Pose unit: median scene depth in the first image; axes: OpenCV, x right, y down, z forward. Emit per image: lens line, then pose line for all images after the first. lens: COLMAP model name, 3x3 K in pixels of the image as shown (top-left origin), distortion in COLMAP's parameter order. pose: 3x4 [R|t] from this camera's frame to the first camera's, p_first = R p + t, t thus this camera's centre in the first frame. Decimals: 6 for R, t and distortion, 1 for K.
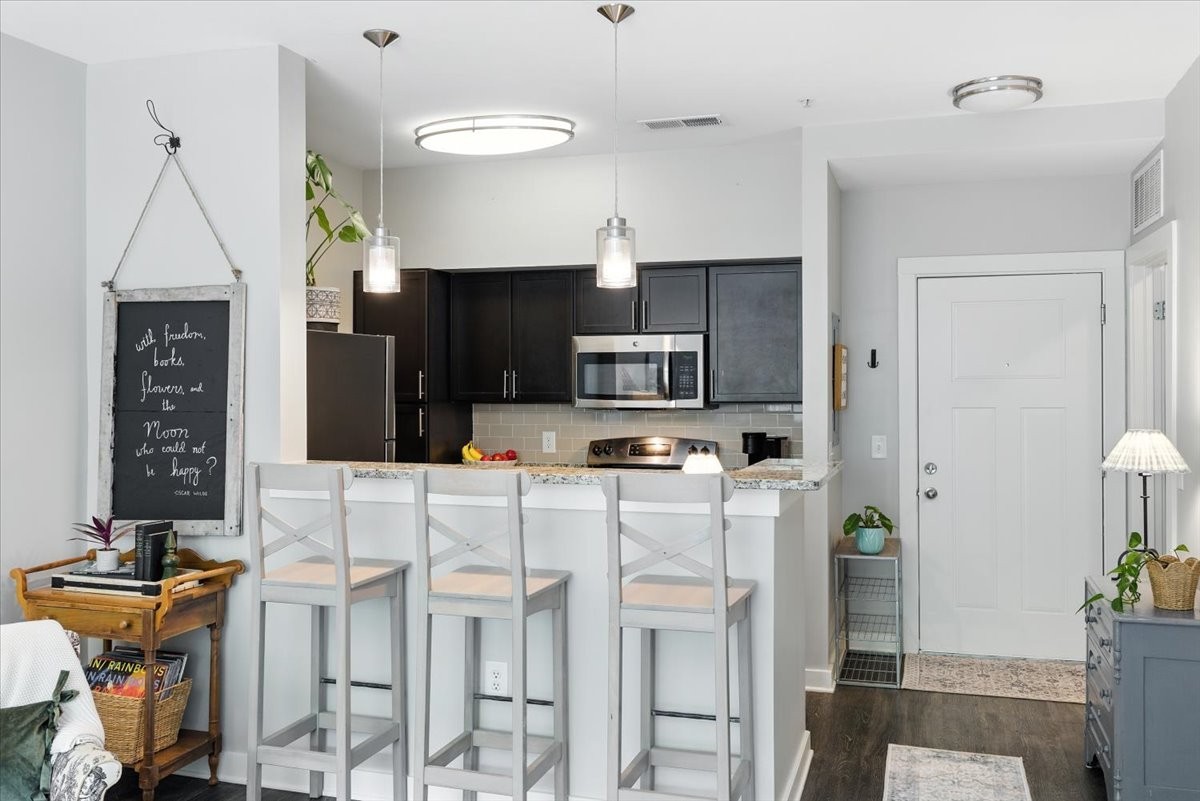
lens RADIAL K [[1030.4, 0, 600.0], [0, 1030.4, 400.5], [0, 0, 1]] dist [0.000165, 0.000734]
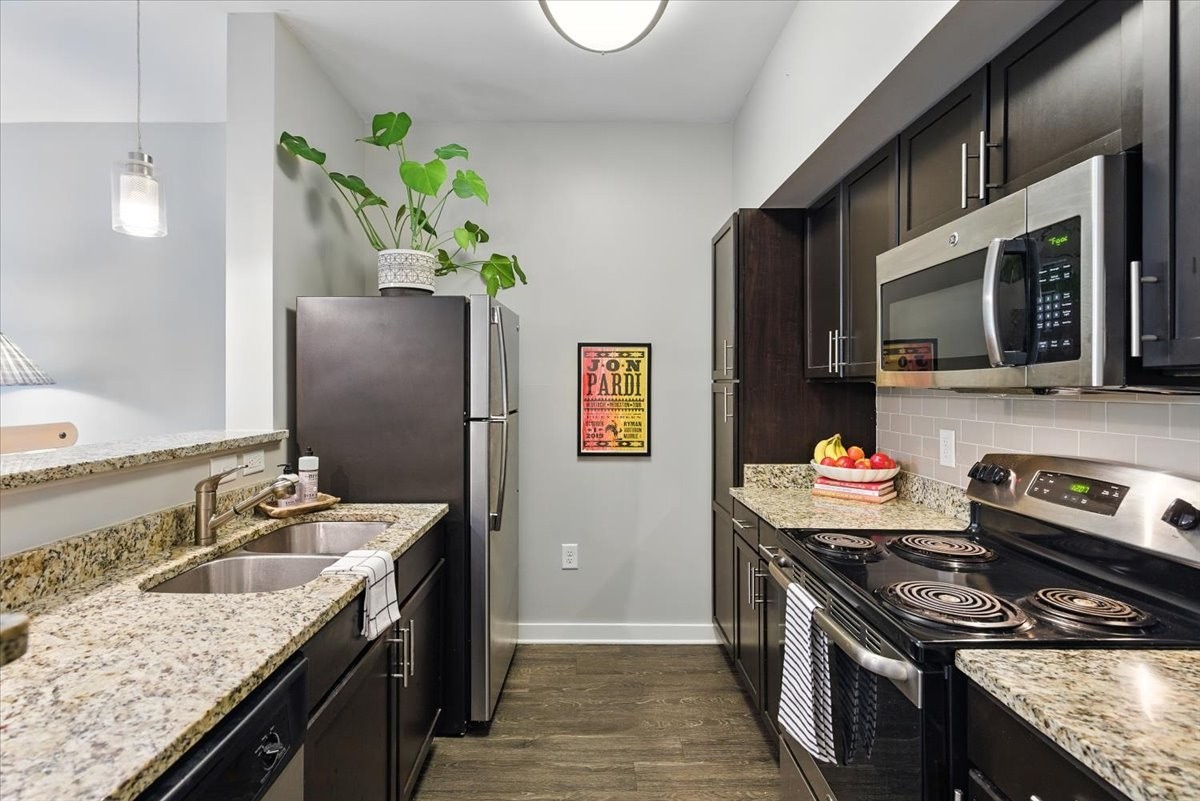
lens RADIAL K [[570.8, 0, 585.3], [0, 570.8, 388.7], [0, 0, 1]] dist [-0.000069, 0.000071]
pose [[0.300628, 0.003152, -0.953736, 0.221900], [-0.005605, 0.999983, 0.001539, 0.008534], [0.953725, 0.004883, 0.300641, 0.788064]]
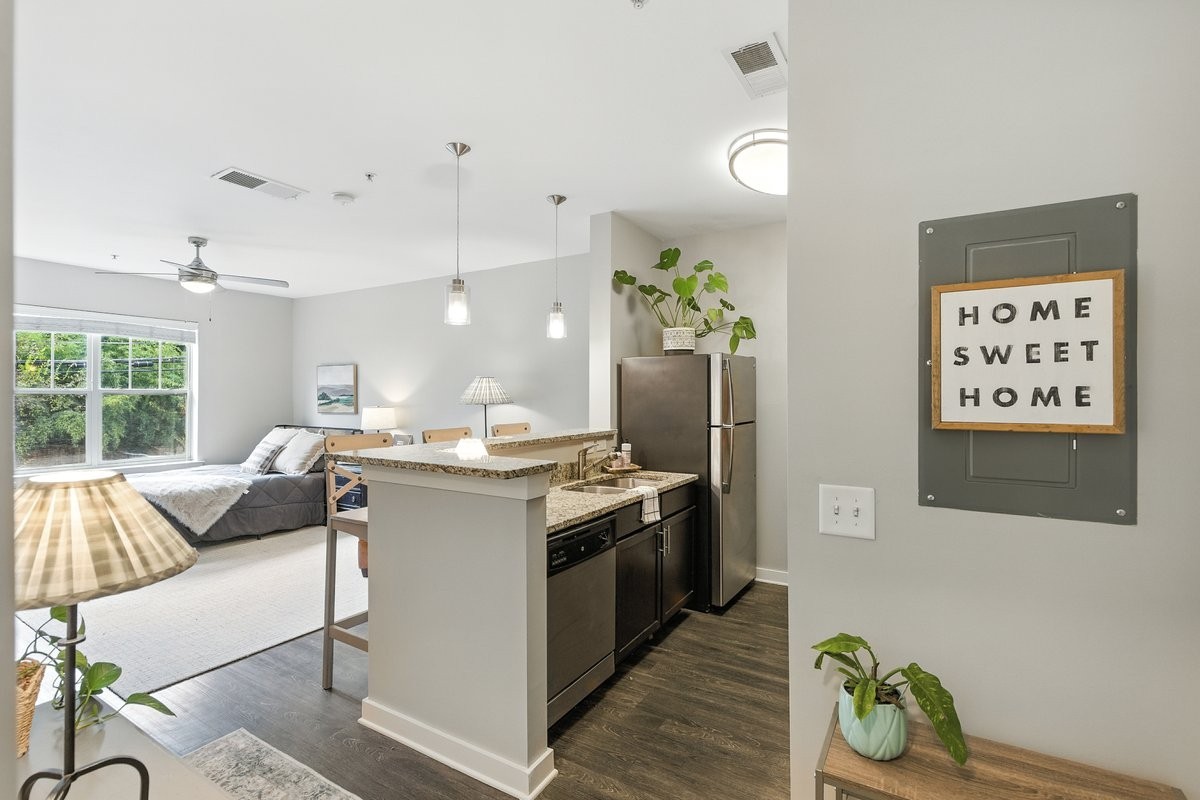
lens RADIAL K [[539.5, 0, 604.5], [0, 539.5, 394.9], [0, 0, 1]] dist [0.000762, 0.000378]
pose [[-0.222230, -0.004929, -0.974982, 0.458600], [-0.004611, 0.999981, -0.004005, -0.002539], [0.974983, 0.003605, -0.222249, 0.847047]]
